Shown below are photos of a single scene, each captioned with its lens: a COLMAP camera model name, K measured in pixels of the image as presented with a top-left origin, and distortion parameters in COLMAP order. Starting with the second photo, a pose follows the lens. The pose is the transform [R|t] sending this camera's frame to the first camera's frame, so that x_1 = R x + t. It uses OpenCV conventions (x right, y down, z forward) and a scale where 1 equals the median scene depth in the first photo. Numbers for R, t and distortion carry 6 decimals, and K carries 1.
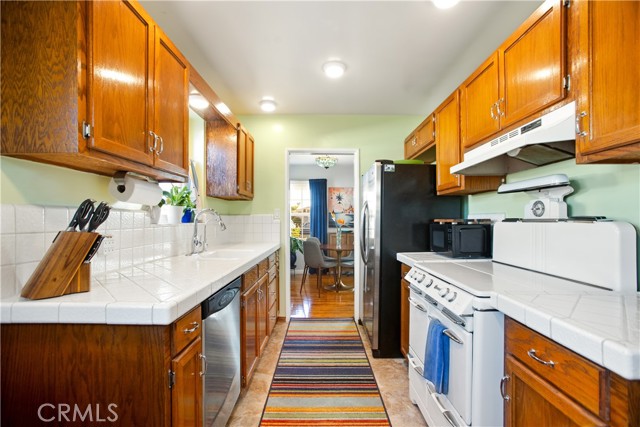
lens RADIAL K [[293.1, 0, 320.6], [0, 293.1, 217.6], [0, 0, 1]] dist [-0.066090, 0.032978]
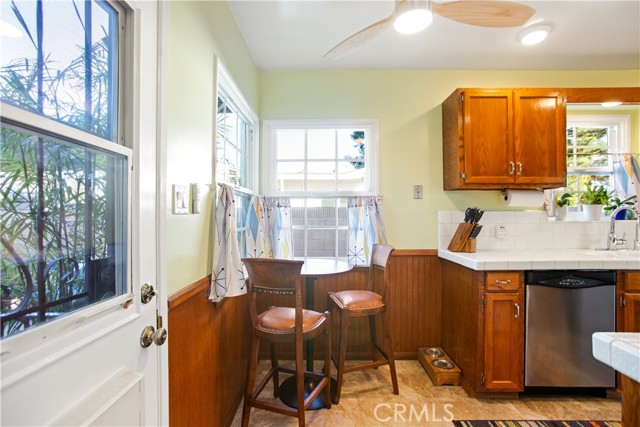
lens RADIAL K [[293.1, 0, 320.6], [0, 293.1, 217.6], [0, 0, 1]] dist [-0.066090, 0.032978]
pose [[-0.013920, 0.004996, -0.999891, 0.601143], [0.009357, 0.999944, 0.004866, -0.006040], [0.999859, -0.009288, -0.013966, -0.020298]]
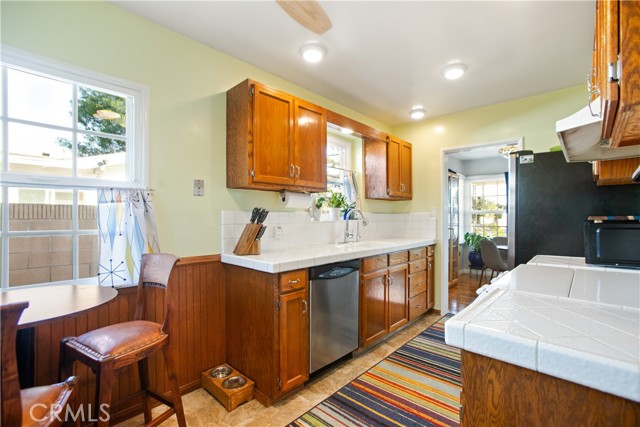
lens RADIAL K [[293.1, 0, 320.6], [0, 293.1, 217.6], [0, 0, 1]] dist [-0.066090, 0.032978]
pose [[0.732386, -0.000944, -0.680889, 0.407648], [0.006612, 0.999962, 0.005726, -0.001646], [0.680857, -0.008696, 0.732364, -0.076776]]
